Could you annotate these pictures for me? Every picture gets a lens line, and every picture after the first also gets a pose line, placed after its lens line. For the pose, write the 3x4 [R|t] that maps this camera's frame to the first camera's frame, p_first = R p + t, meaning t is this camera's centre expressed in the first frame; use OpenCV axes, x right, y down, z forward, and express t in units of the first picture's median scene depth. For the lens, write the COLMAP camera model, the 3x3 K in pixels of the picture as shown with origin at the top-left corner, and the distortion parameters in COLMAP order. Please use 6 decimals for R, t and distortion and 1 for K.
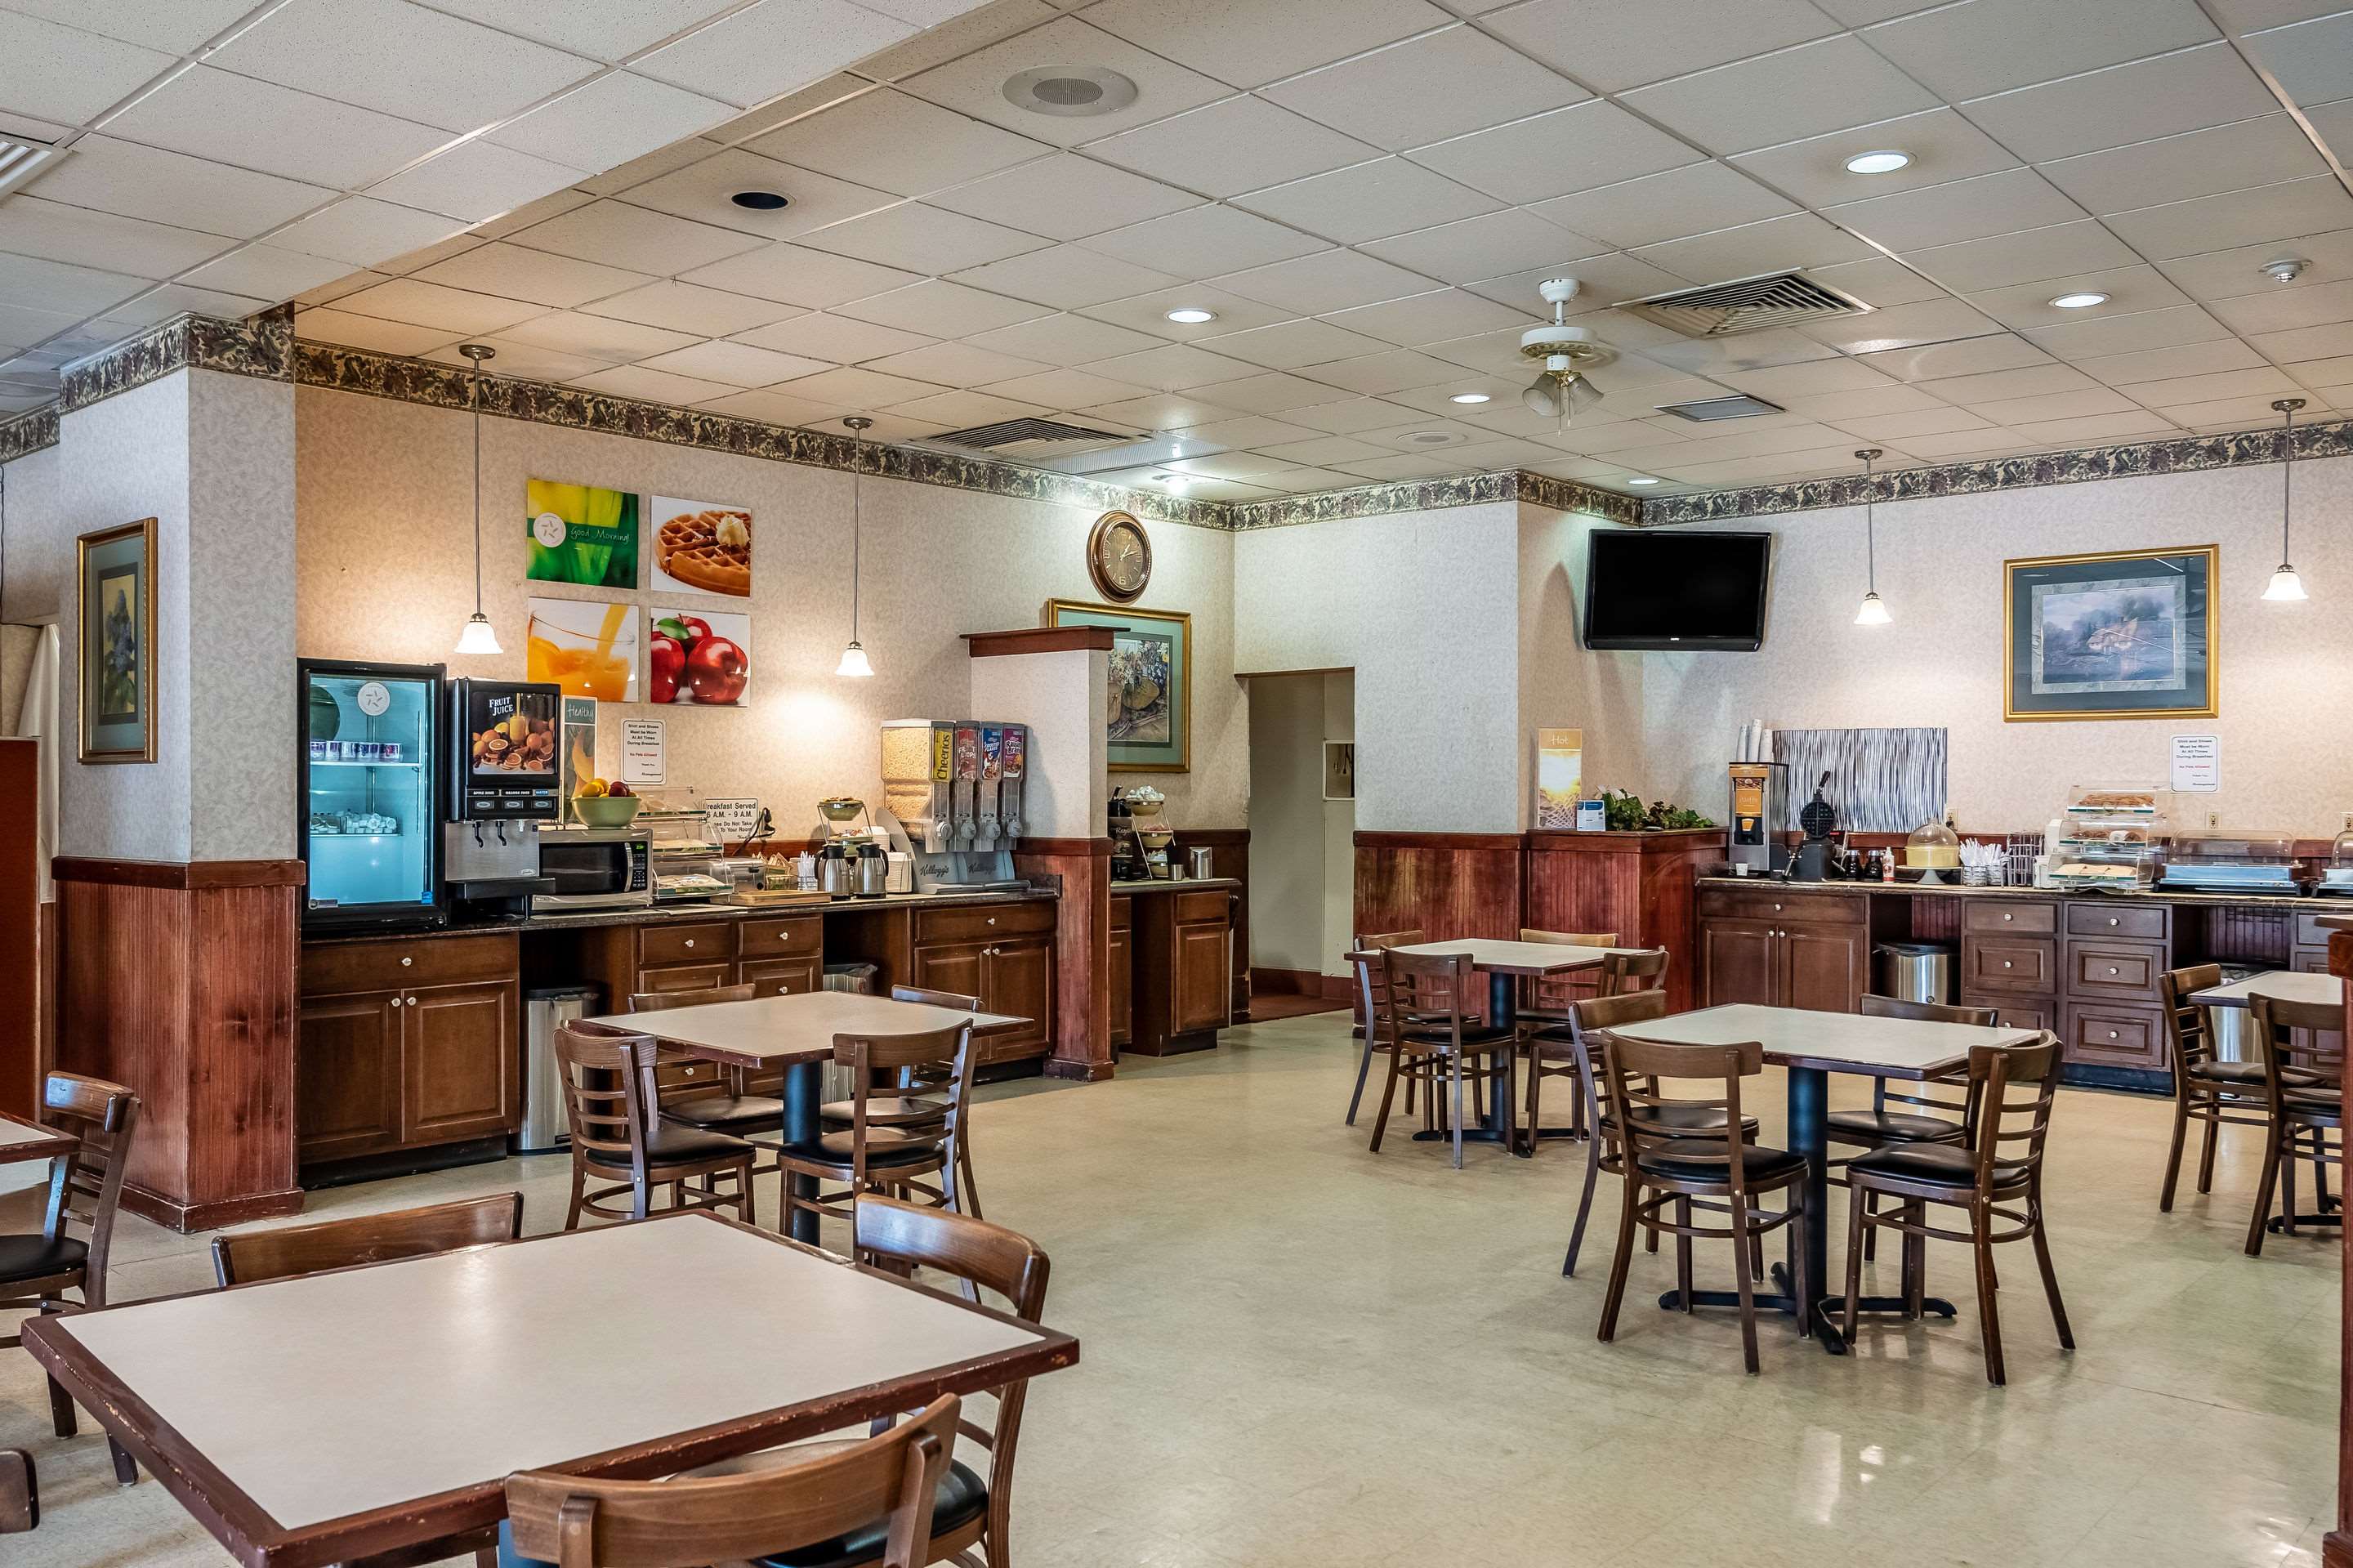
lens RADIAL K [[1867.2, 0, 1177.8], [0, 1867.2, 787.7], [0, 0, 1]] dist [-0.010524, -0.003004]
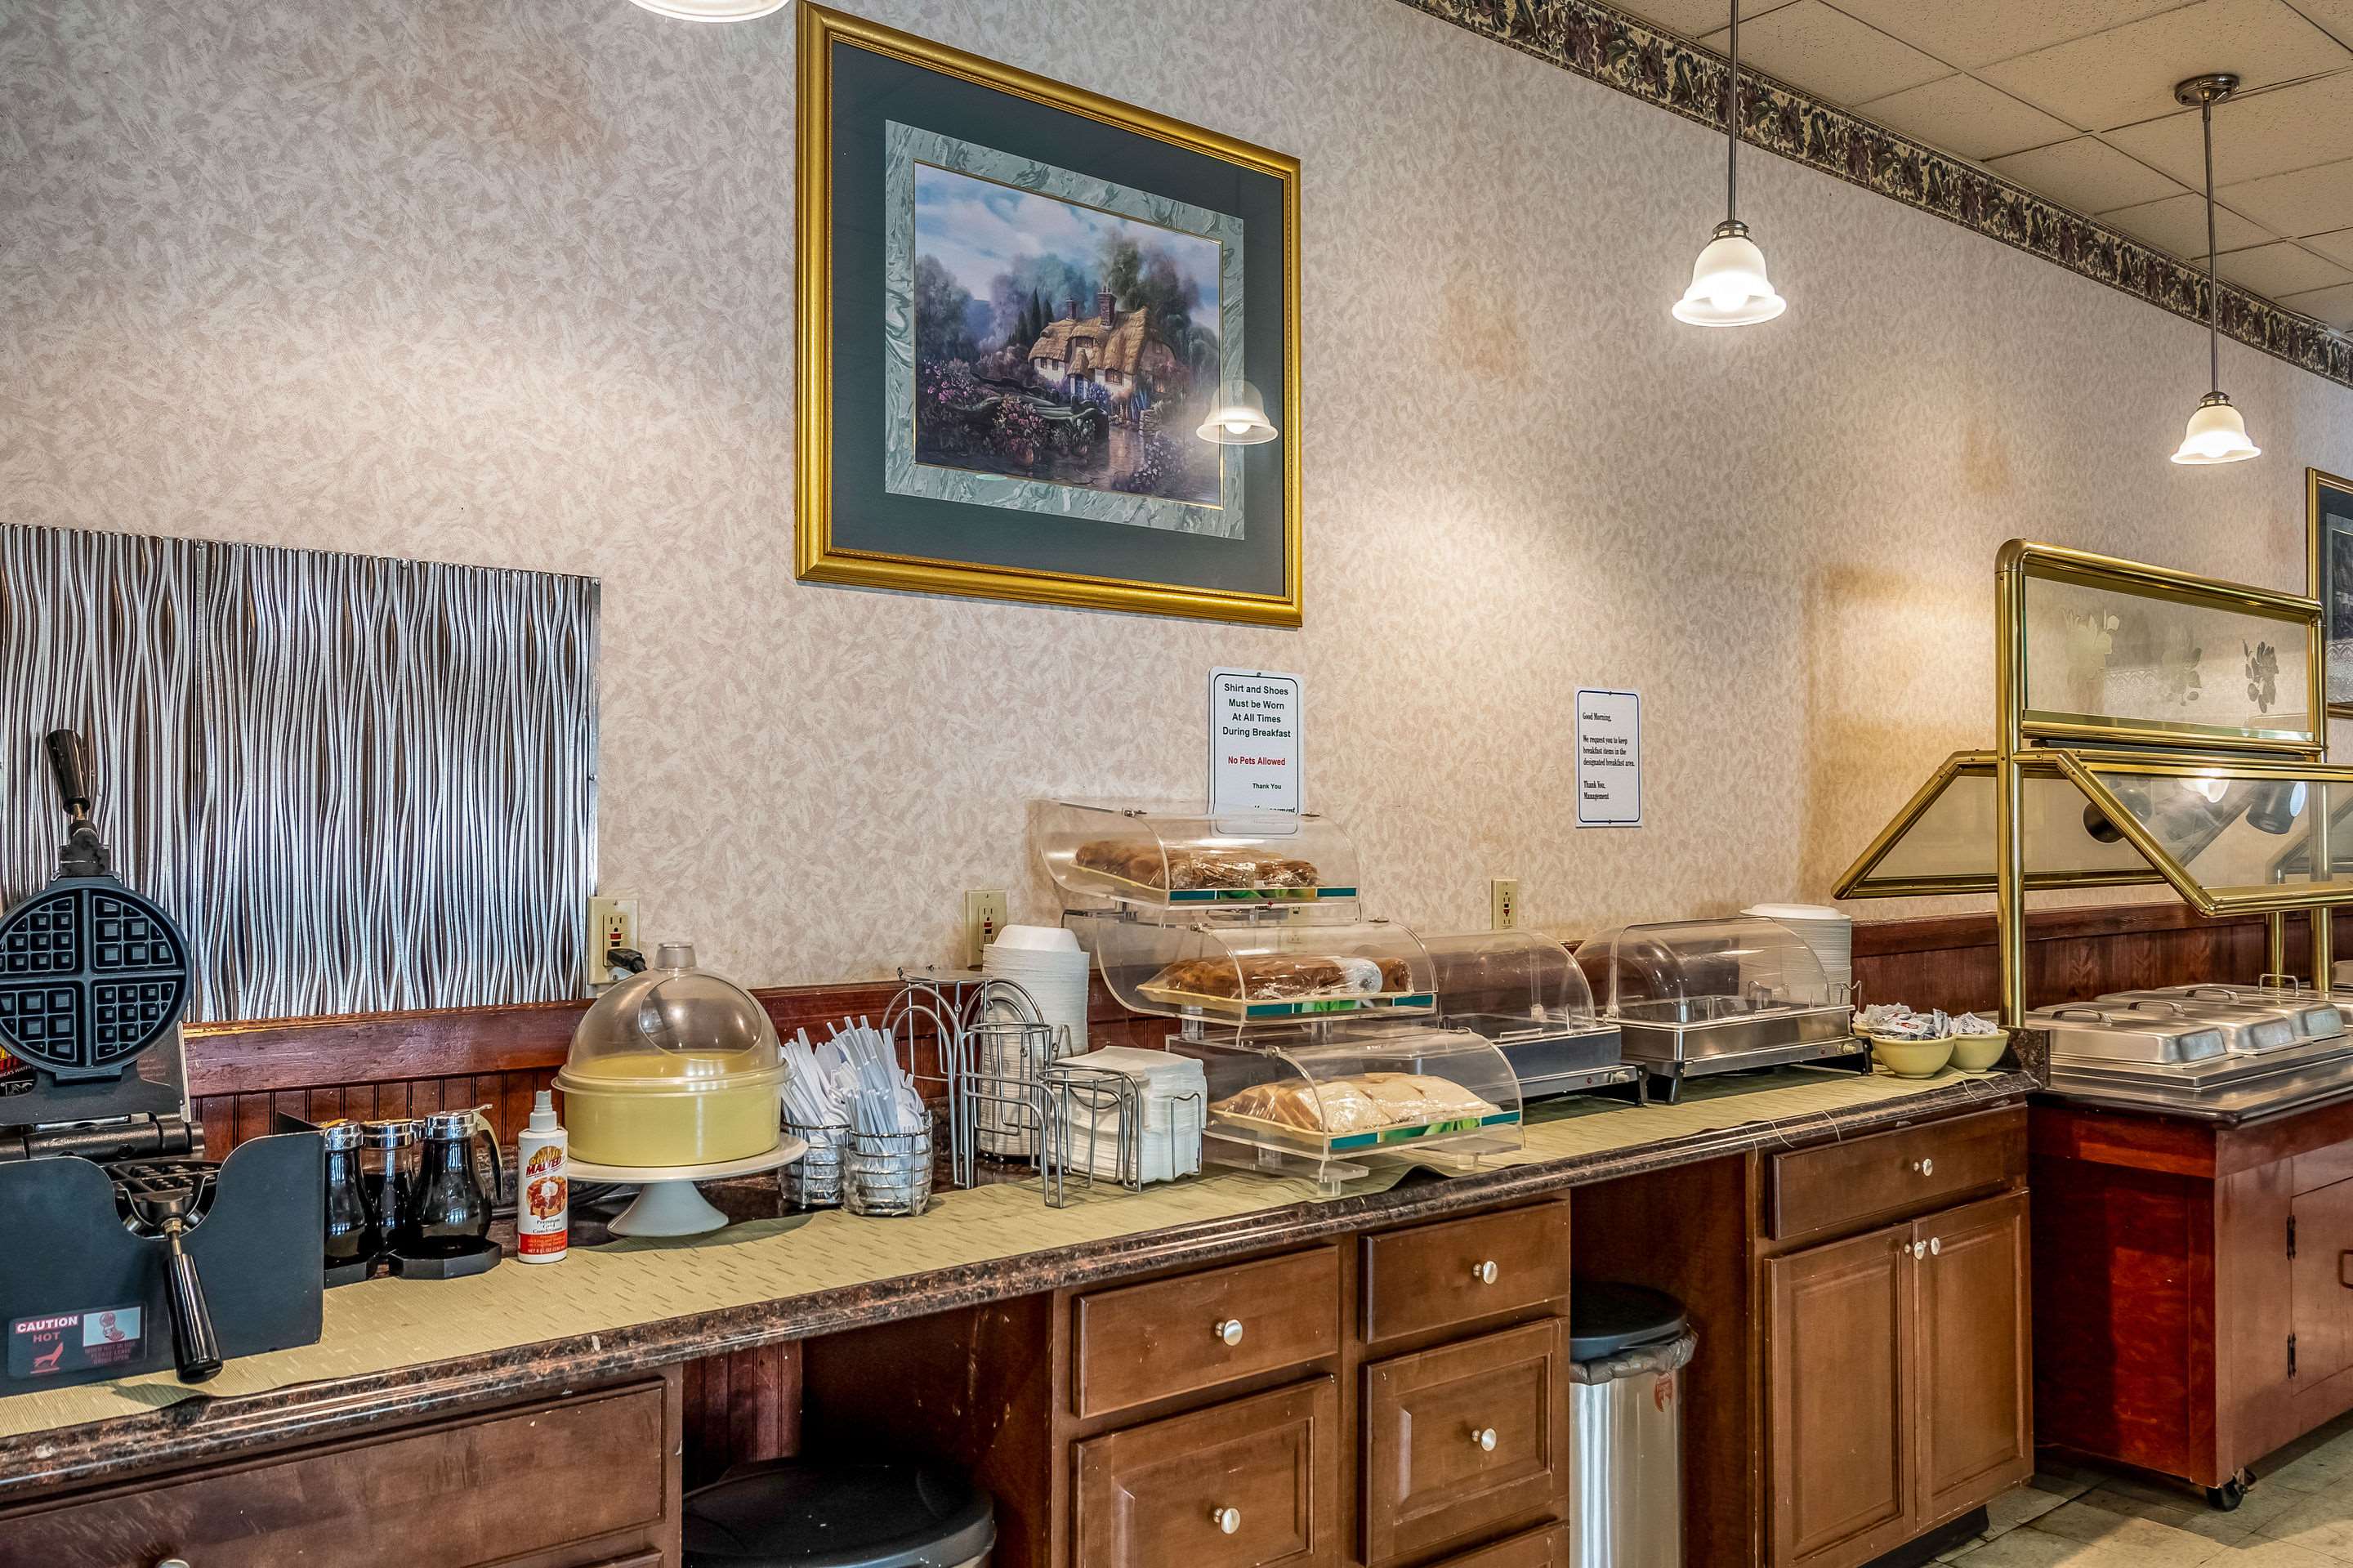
lens RADIAL K [[1867.2, 0, 1178.3], [0, 1867.2, 788.2], [0, 0, 1]] dist [-0.010524, -0.003004]
pose [[0.142701, 0.015680, 0.989642, 0.183928], [-0.005630, 0.999871, -0.015030, -0.000528], [-0.989750, -0.003427, 0.142771, 0.932225]]
